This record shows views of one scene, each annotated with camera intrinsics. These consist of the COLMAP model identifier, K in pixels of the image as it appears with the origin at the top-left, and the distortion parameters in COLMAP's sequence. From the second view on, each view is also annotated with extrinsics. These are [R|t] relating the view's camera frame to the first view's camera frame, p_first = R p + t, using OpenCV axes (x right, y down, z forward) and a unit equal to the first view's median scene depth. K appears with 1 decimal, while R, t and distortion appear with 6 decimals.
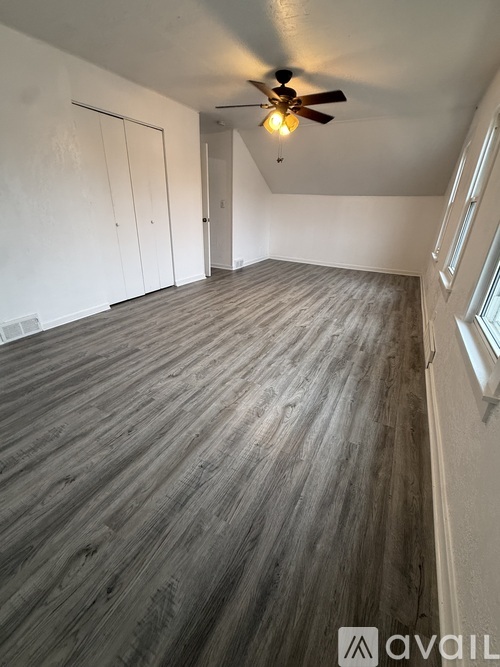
lens RADIAL K [[285.4, 0, 249.1], [0, 285.4, 334.5], [0, 0, 1]] dist [0.000498, 0.000124]
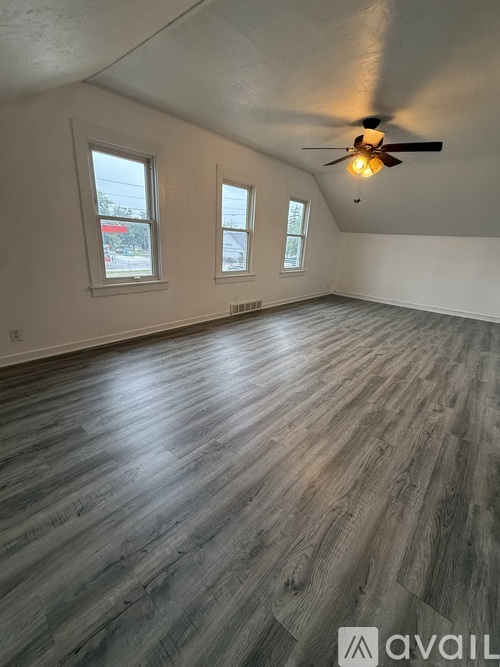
lens RADIAL K [[285.4, 0, 249.3], [0, 285.4, 334.6], [0, 0, 1]] dist [0.000498, 0.000124]
pose [[-0.971020, -0.153182, 0.183457, 0.190339], [0.010680, 0.739024, 0.673595, -0.809181], [-0.238761, 0.656033, -0.715971, 1.829021]]
